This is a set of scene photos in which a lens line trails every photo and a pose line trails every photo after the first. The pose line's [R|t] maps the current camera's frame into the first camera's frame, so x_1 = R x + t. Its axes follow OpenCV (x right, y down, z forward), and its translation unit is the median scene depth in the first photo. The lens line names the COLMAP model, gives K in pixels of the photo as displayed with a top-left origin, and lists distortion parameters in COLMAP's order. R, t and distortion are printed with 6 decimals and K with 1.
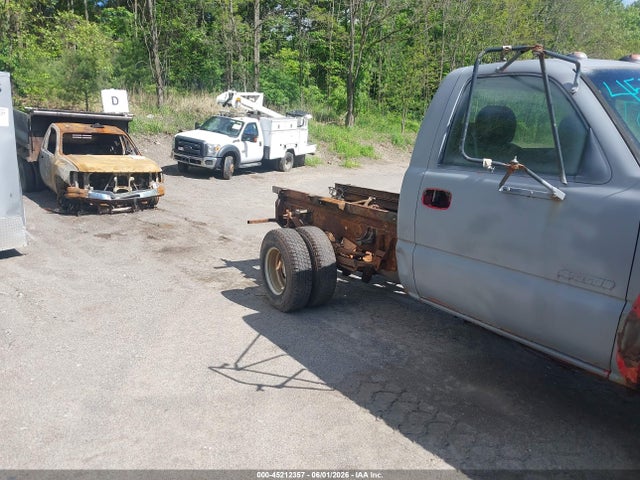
lens RADIAL K [[499.1, 0, 330.4], [0, 499.1, 244.6], [0, 0, 1]] dist [0.032787, -0.036515]
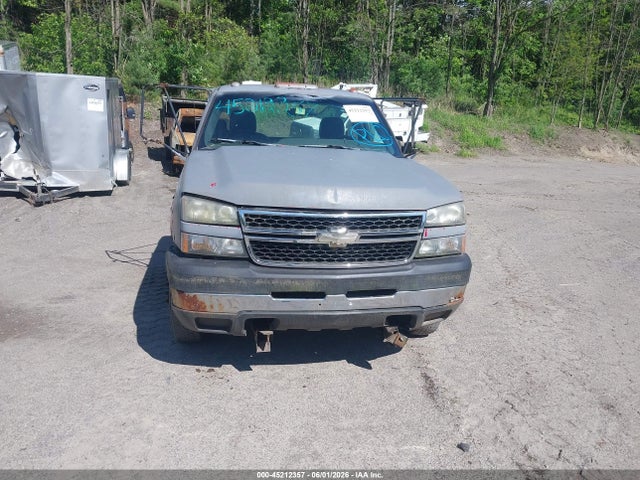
lens RADIAL K [[499.1, 0, 323.3], [0, 499.1, 233.4], [0, 0, 1]] dist [0.032787, -0.036515]
pose [[0.928838, 0.114527, -0.352339, 1.099625], [-0.112864, 0.993287, 0.025332, 0.053473], [0.352875, 0.016238, 0.935530, -0.423708]]
